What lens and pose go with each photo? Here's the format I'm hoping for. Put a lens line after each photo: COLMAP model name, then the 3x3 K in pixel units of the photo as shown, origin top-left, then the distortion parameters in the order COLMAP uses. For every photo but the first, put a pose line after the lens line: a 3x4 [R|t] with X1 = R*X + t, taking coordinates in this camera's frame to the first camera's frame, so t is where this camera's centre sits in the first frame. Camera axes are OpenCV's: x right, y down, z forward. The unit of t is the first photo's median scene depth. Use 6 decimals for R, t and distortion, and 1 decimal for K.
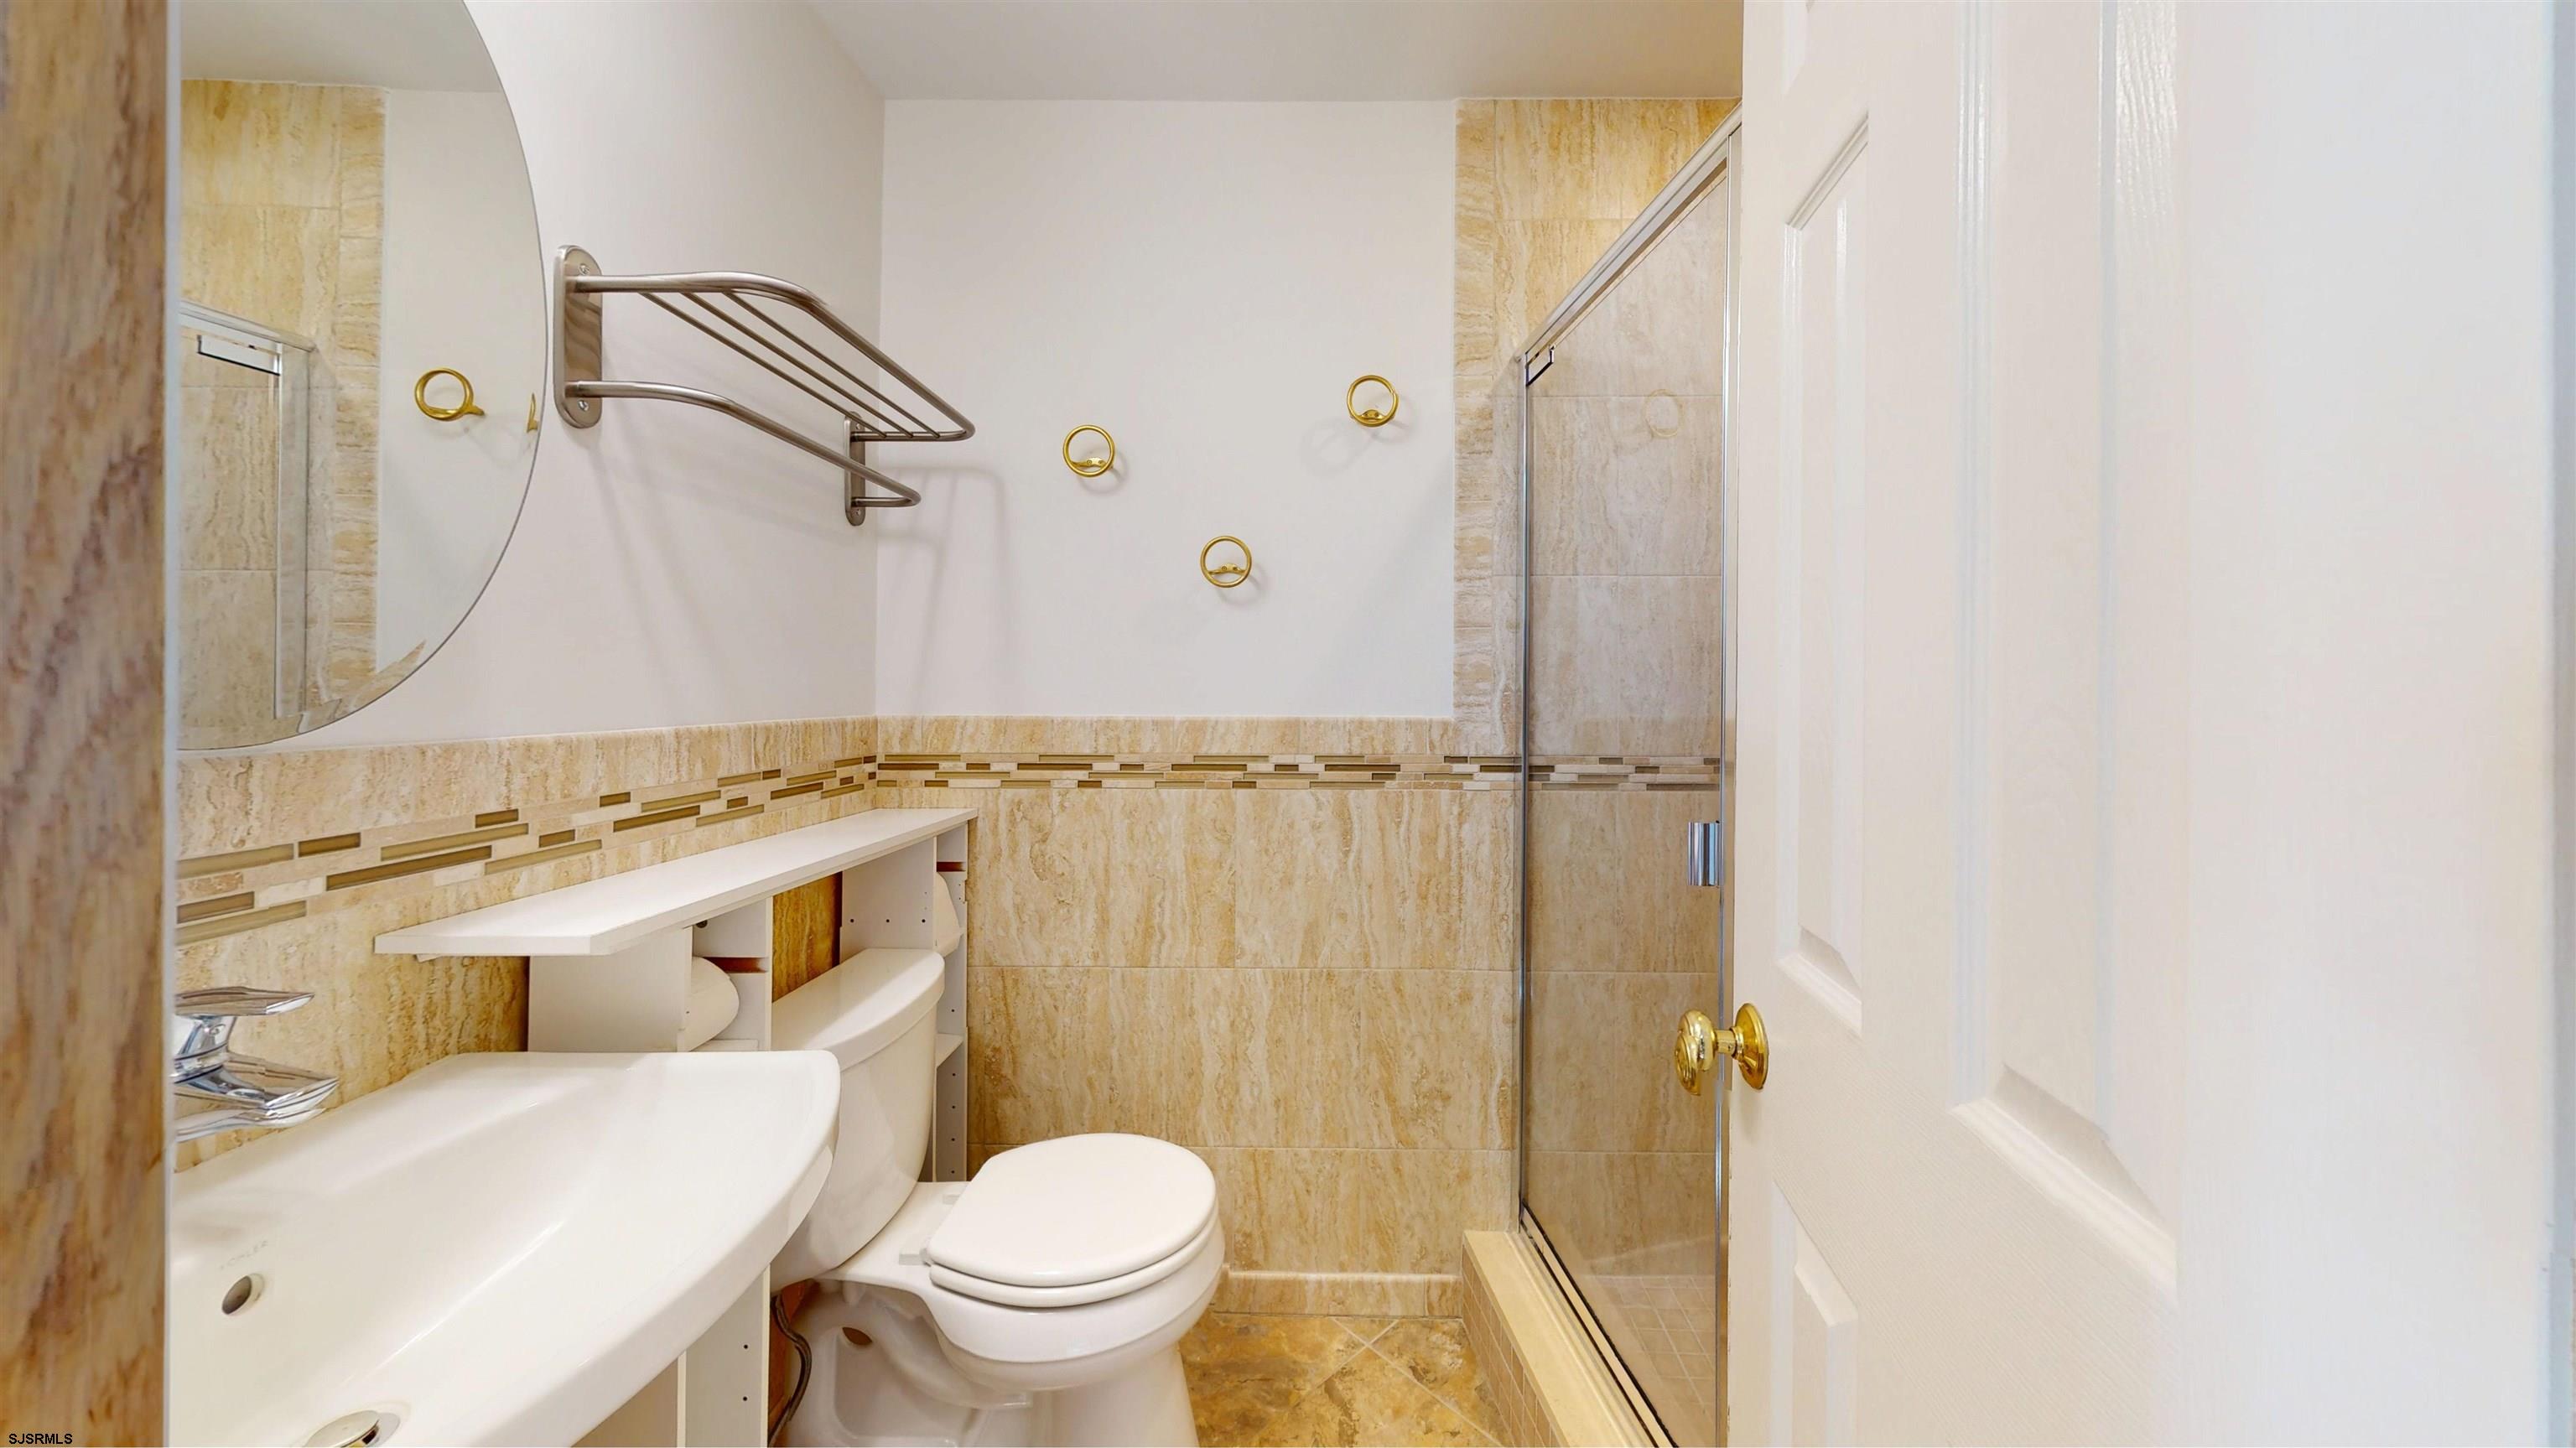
lens RADIAL K [[1047.5, 0, 1290.8], [0, 1047.5, 683.1], [0, 0, 1]] dist [0.011510, -0.000169]
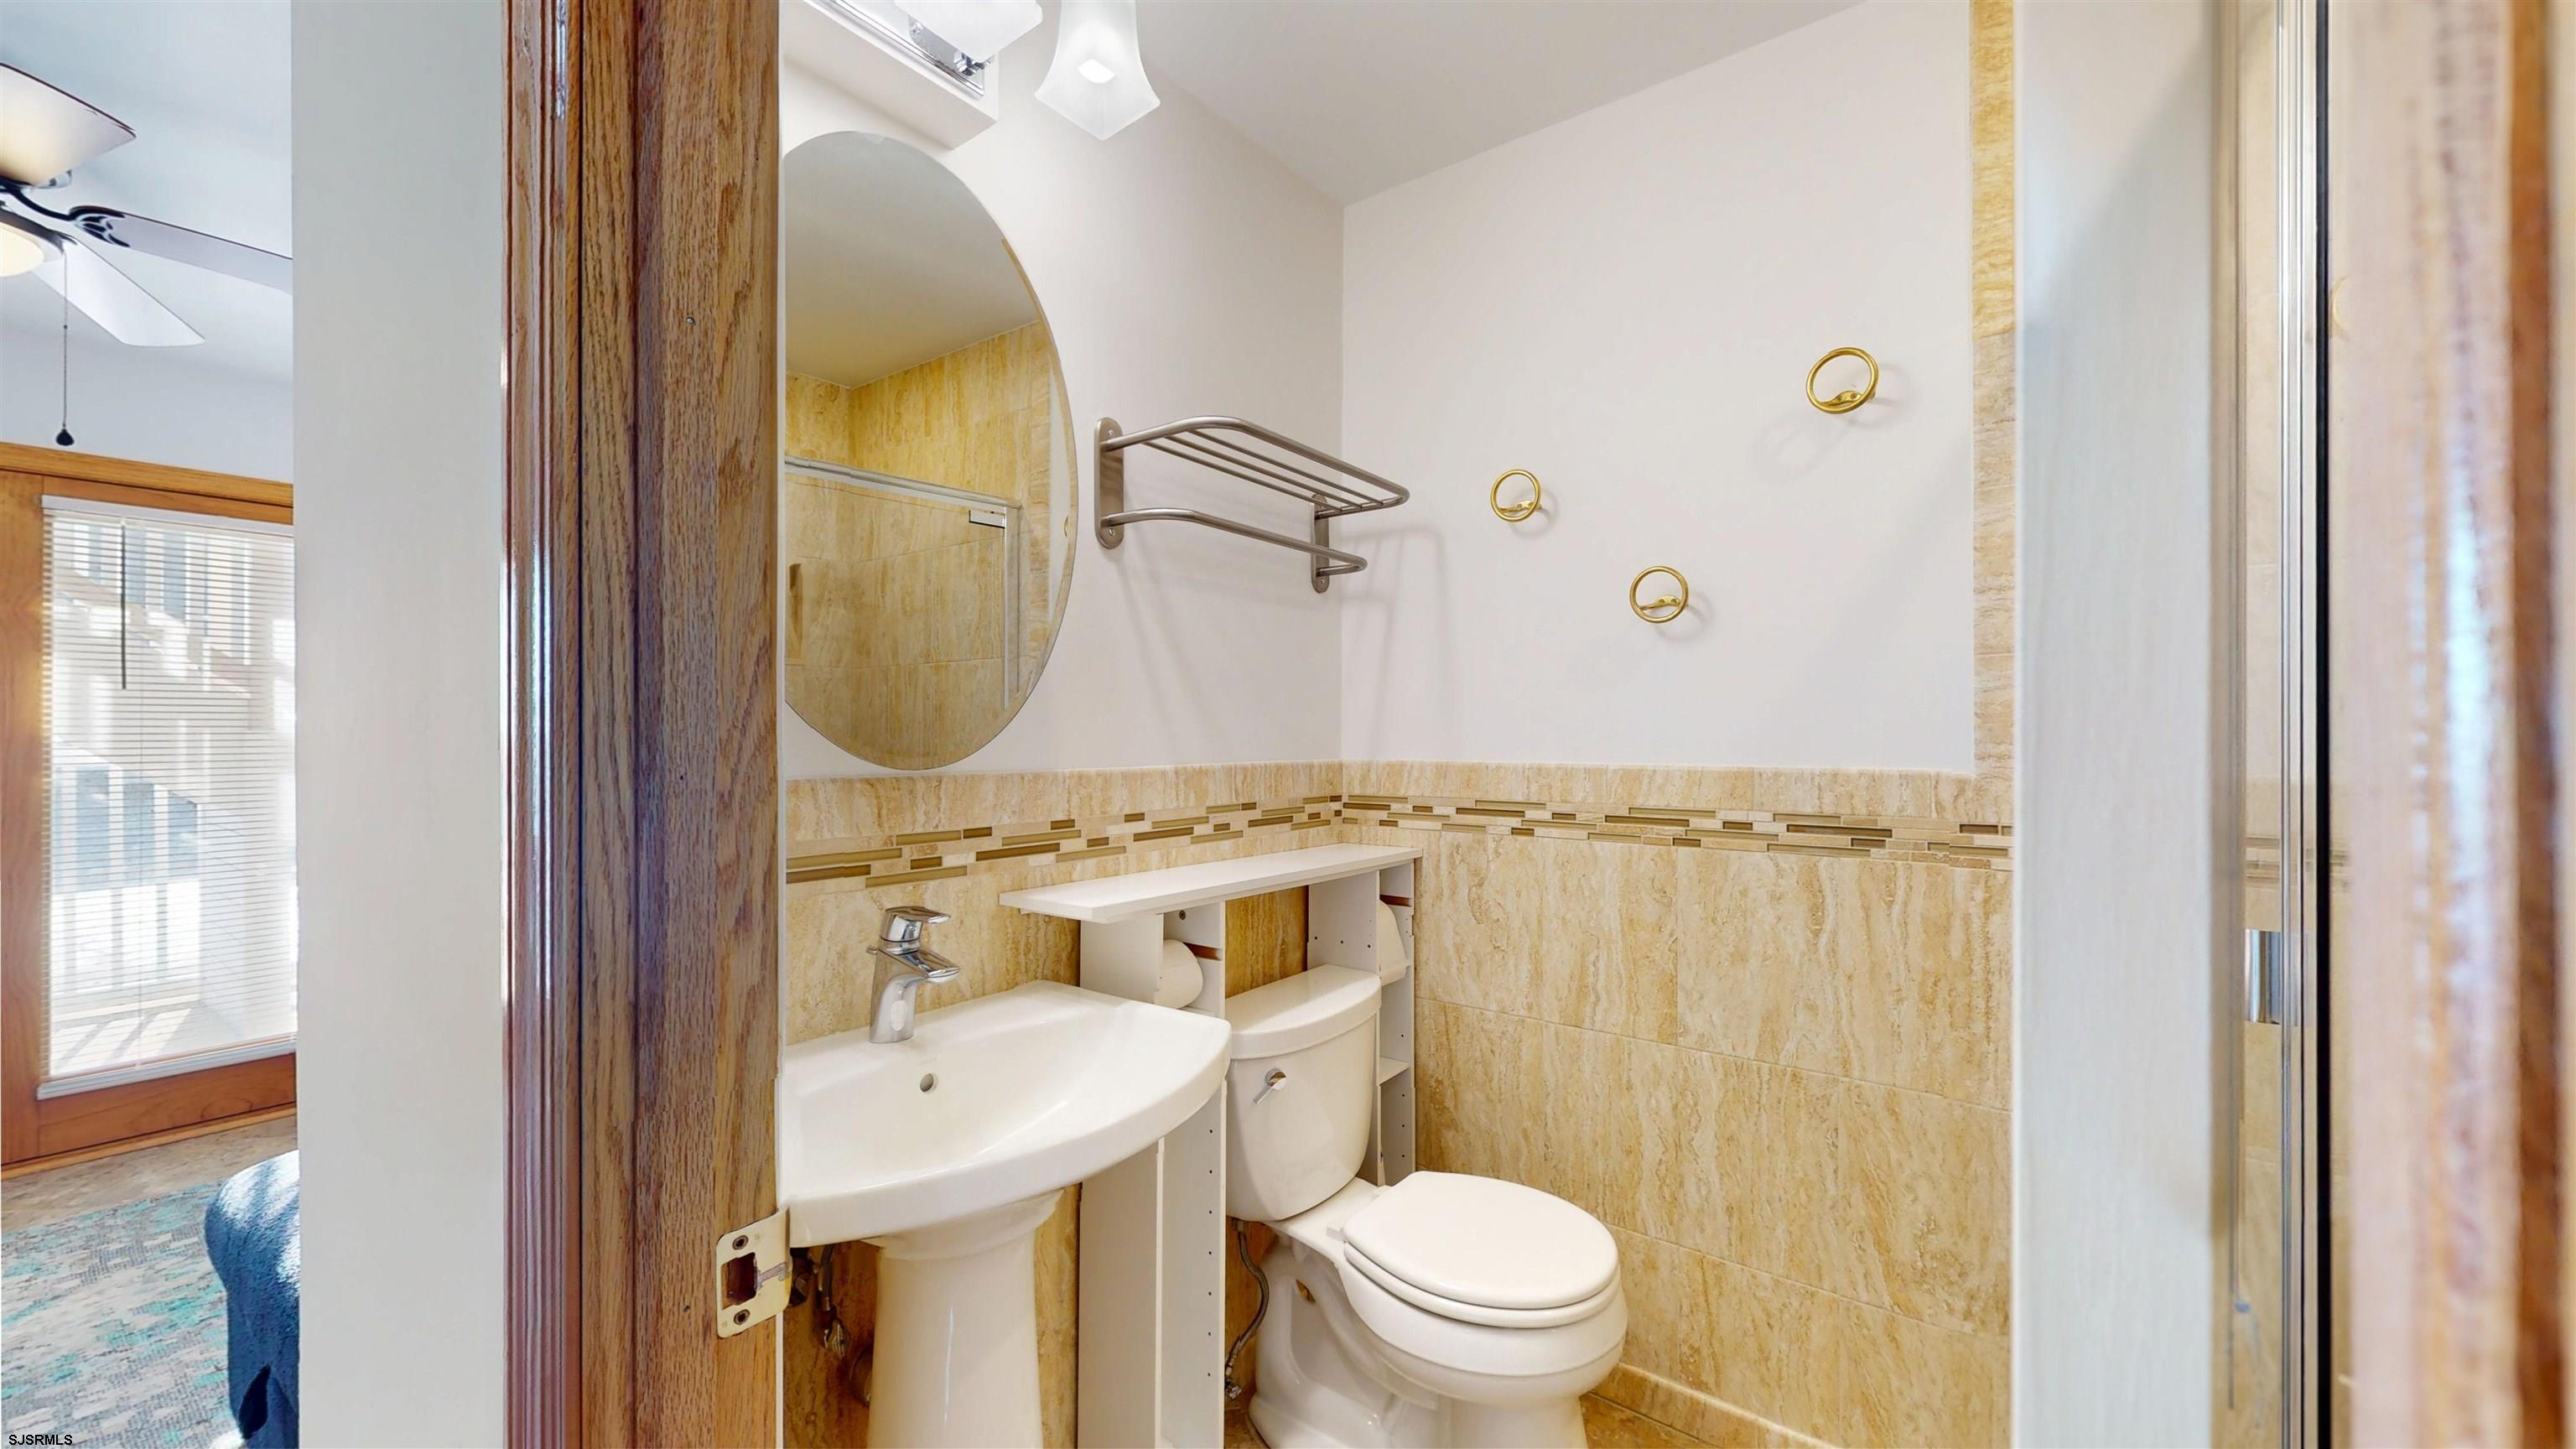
lens RADIAL K [[1862.2, 0, 1288.0], [0, 1862.2, 724.5], [0, 0, 1]] dist [0.033235, 0.000693]
pose [[0.640149, -0.008256, -0.768206, 1.064560], [0.005861, 0.999966, -0.005863, 0.004505], [0.768228, -0.000749, 0.640176, -0.308161]]
